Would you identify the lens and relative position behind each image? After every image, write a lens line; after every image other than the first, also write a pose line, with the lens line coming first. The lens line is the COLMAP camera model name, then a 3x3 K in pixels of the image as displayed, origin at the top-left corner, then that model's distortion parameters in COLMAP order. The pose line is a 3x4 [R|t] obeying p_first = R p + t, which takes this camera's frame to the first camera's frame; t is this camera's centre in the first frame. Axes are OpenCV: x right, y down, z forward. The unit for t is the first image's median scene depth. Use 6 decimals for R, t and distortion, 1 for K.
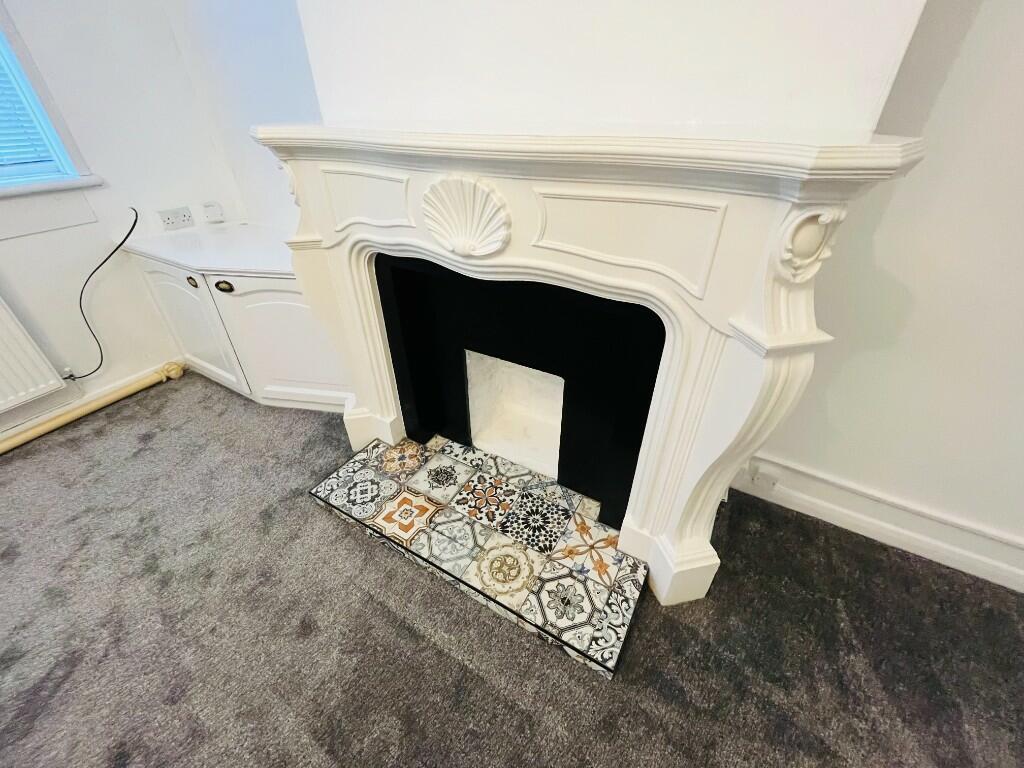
lens RADIAL K [[415.1, 0, 510.5], [0, 415.1, 383.0], [0, 0, 1]] dist [-0.003737, -0.000546]
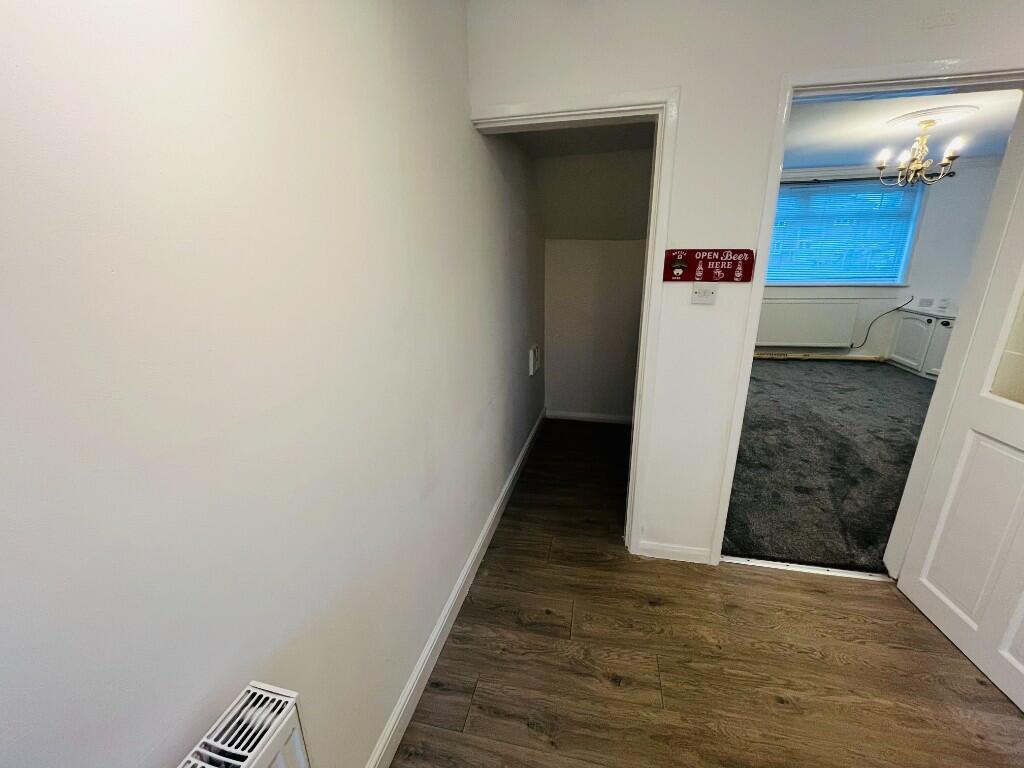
lens RADIAL K [[415.1, 0, 510.5], [0, 415.1, 383.0], [0, 0, 1]] dist [-0.003737, -0.000546]
pose [[0.291077, 0.283900, -0.913605, 1.146125], [-0.525575, 0.845398, 0.095255, 1.470695], [0.799403, 0.452442, 0.395287, -2.358496]]
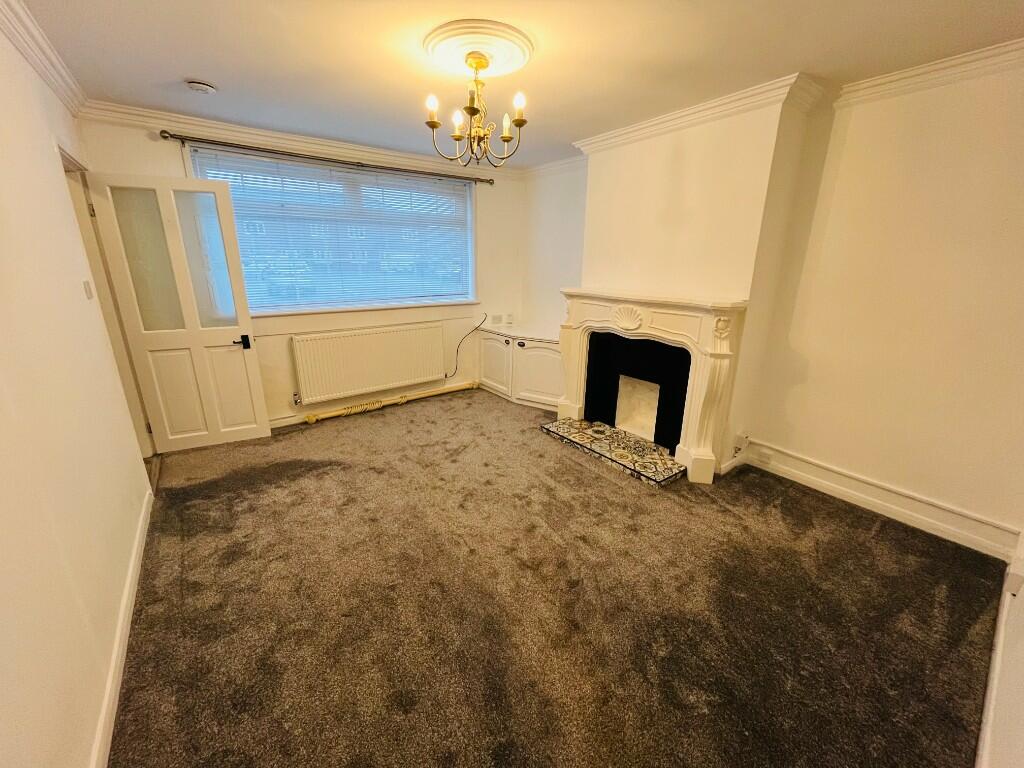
lens RADIAL K [[413.1, 0, 512.0], [0, 413.1, 384.0], [0, 0, 1]] dist [-0.011427, 0.000021]
pose [[0.921320, 0.128982, -0.366789, 0.190253], [-0.234409, 0.936908, -0.259337, 0.707235], [0.310198, 0.324911, 0.893426, -1.237670]]
